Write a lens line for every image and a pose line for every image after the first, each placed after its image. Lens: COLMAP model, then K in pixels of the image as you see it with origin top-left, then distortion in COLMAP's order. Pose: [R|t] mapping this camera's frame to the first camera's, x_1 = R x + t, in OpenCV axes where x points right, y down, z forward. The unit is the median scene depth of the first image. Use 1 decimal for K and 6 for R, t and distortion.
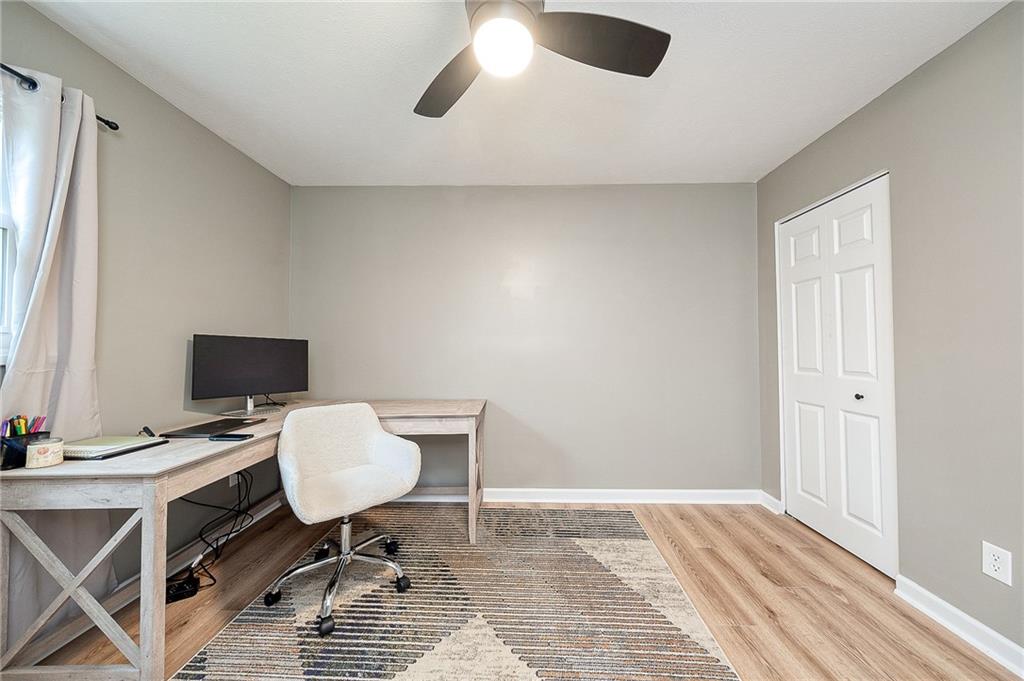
lens RADIAL K [[338.9, 0, 517.8], [0, 338.9, 343.1], [0, 0, 1]] dist [0.000263, -0.002142]
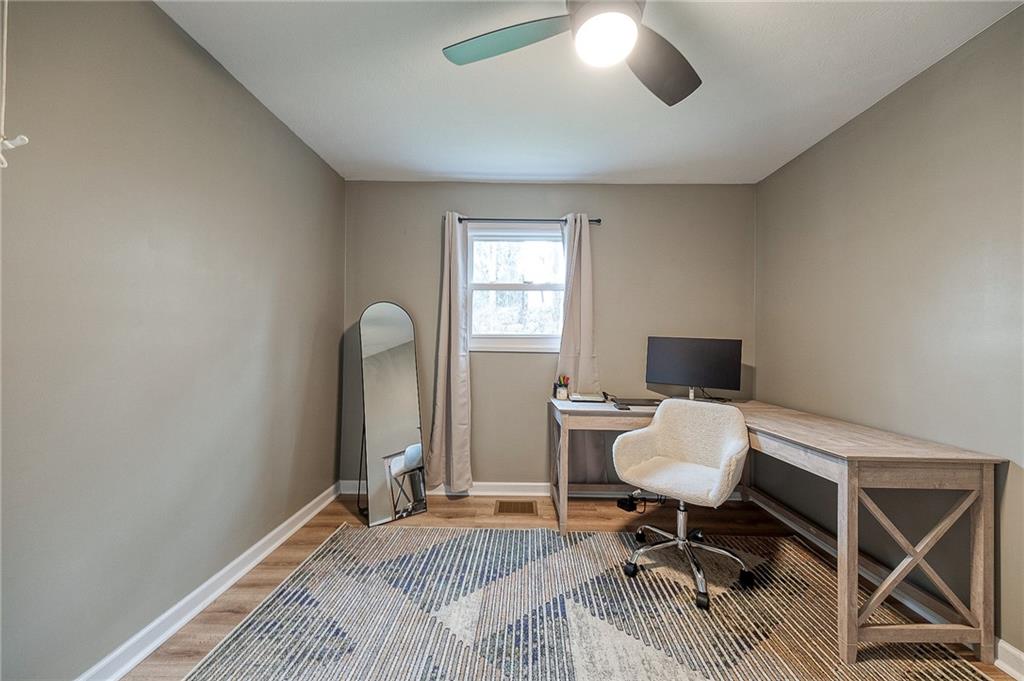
lens RADIAL K [[375.7, 0, 517.3], [0, 375.7, 340.5], [0, 0, 1]] dist [-0.001749, -0.000558]
pose [[0.018967, -0.005117, -0.999807, 0.767036], [-0.002071, 0.999985, -0.005157, 0.000427], [0.999818, 0.002169, 0.018956, 0.522349]]
